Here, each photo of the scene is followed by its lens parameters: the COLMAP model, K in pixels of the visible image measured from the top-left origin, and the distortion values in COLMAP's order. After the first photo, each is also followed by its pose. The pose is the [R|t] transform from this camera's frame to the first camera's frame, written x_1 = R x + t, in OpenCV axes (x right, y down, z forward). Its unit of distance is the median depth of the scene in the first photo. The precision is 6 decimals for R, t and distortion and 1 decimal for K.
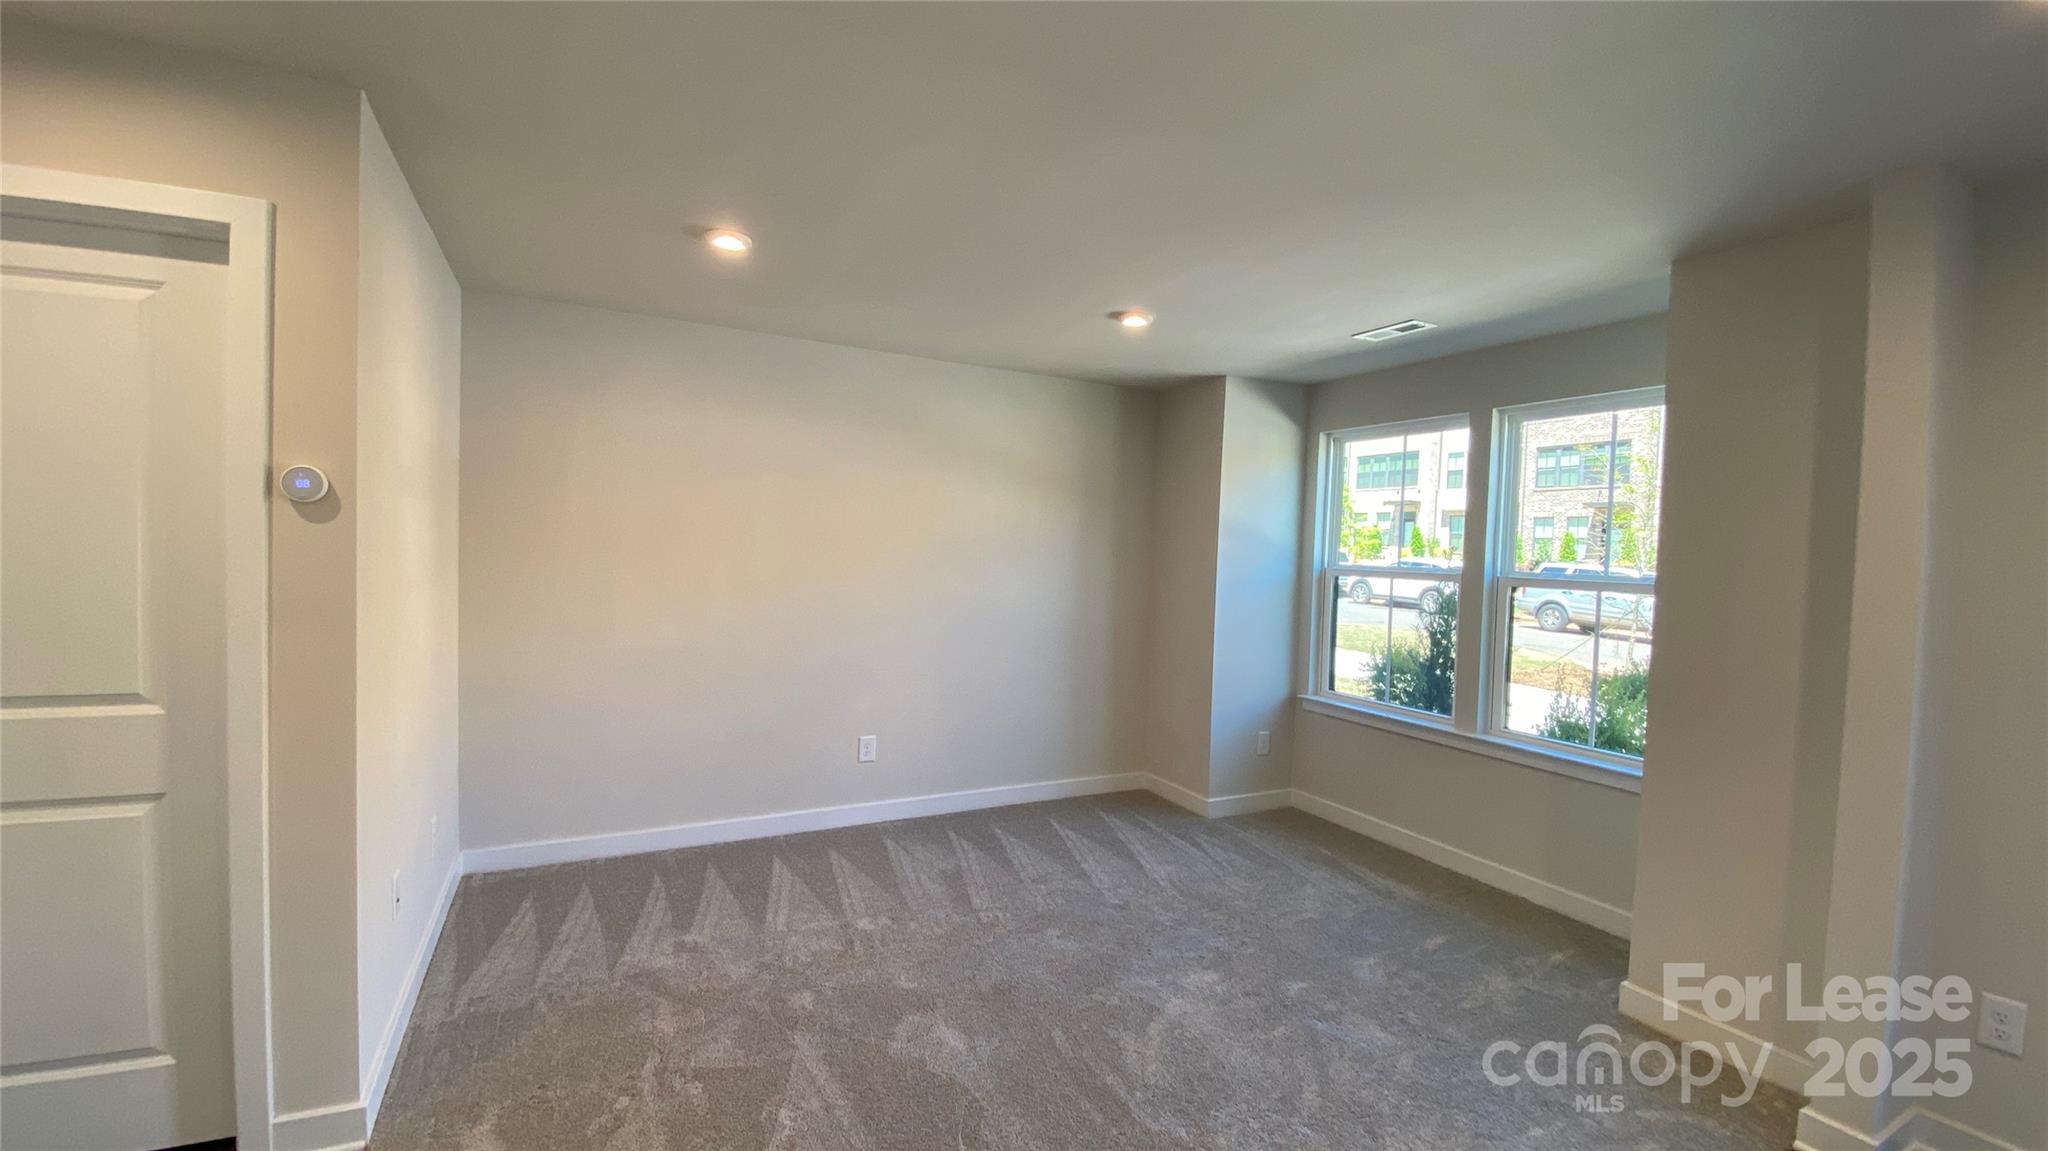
lens RADIAL K [[817.2, 0, 1024.0], [0, 817.2, 575.5], [0, 0, 1]] dist [0.063214, -0.052664]
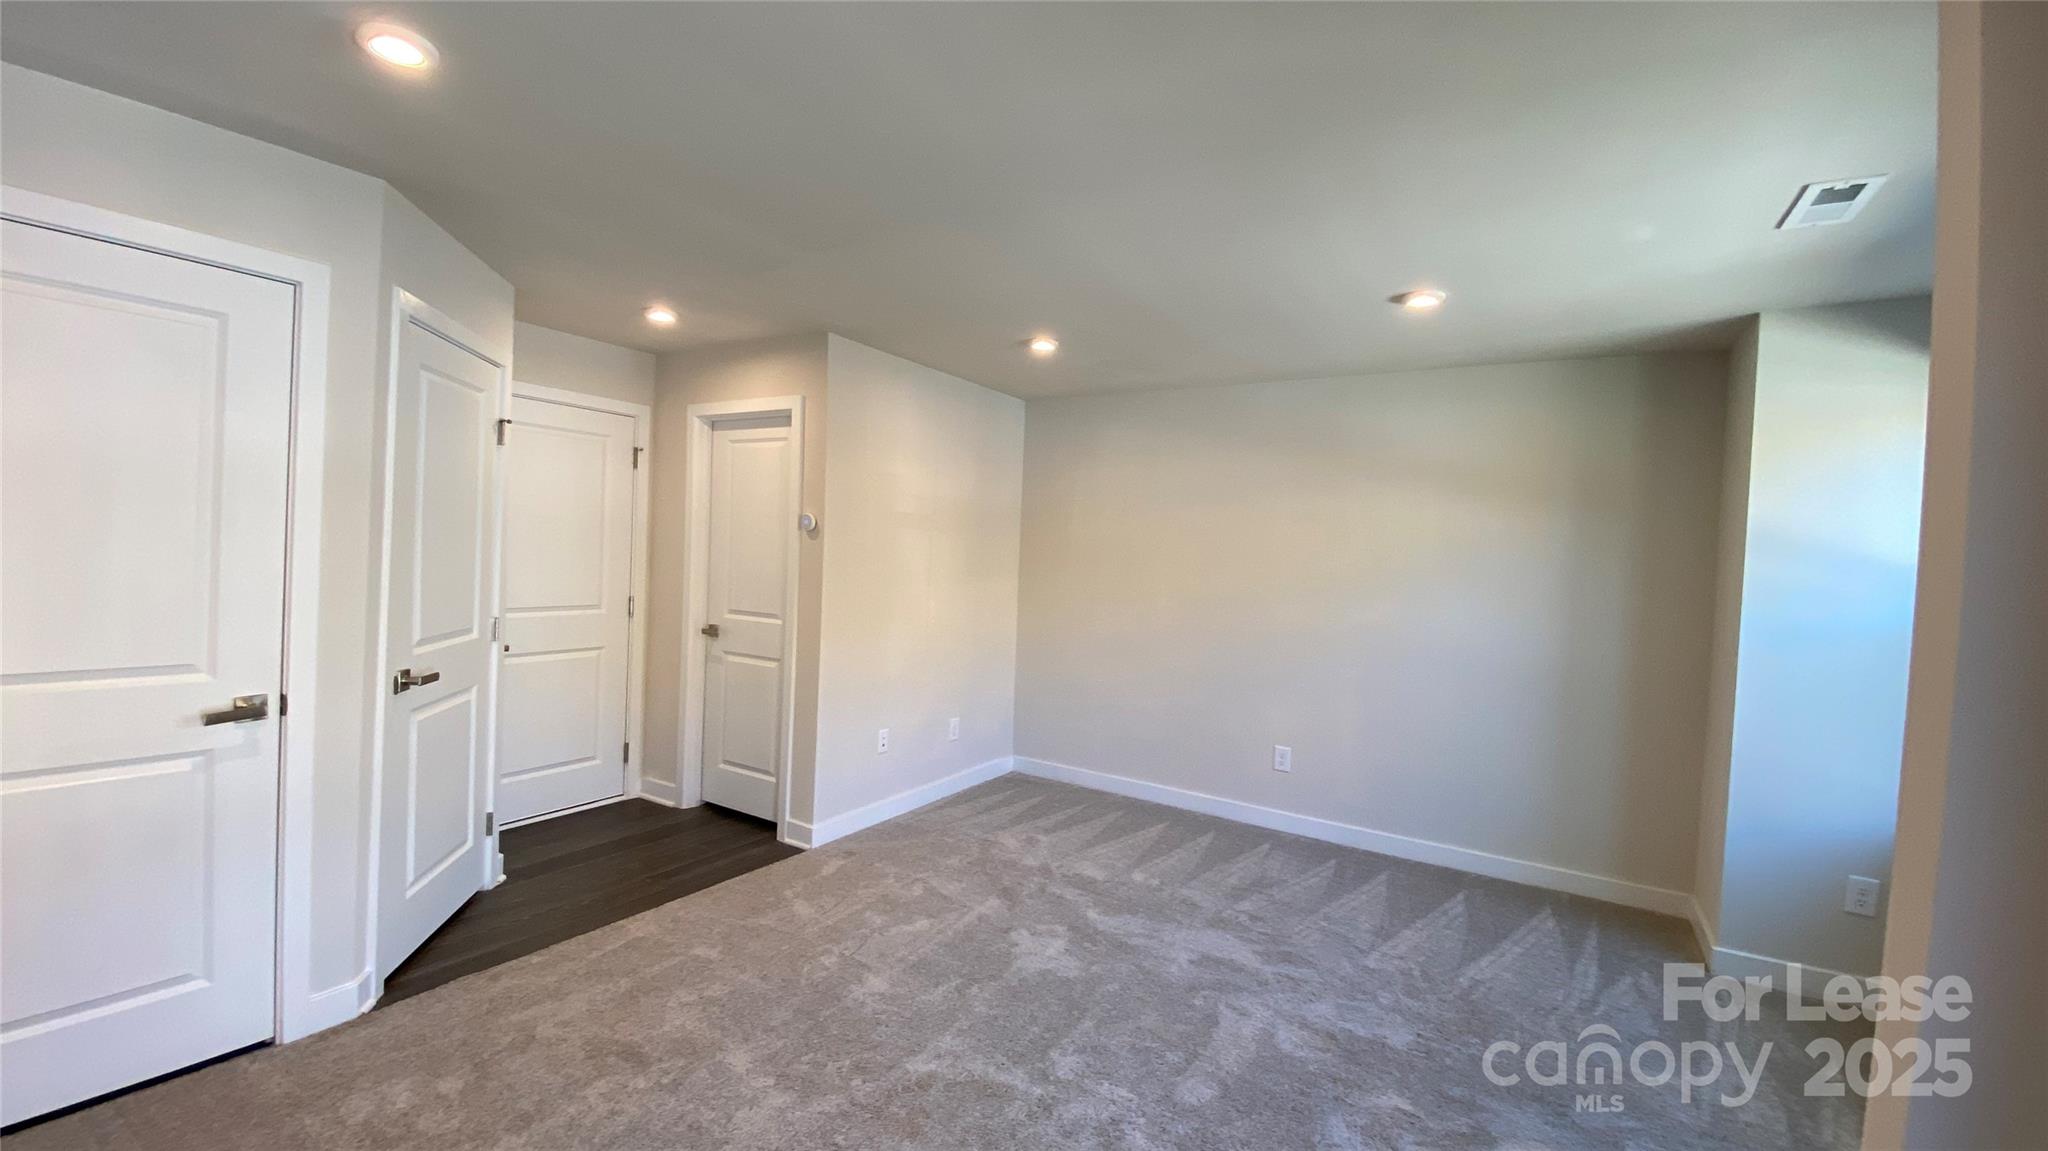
lens RADIAL K [[818.8, 0, 1024.0], [0, 818.8, 575.5], [0, 0, 1]] dist [0.020185, -0.021544]
pose [[0.505412, 0.010408, -0.862816, 0.649241], [-0.055175, 0.998271, -0.020278, 0.021281], [0.861113, 0.057855, 0.505112, 0.211458]]
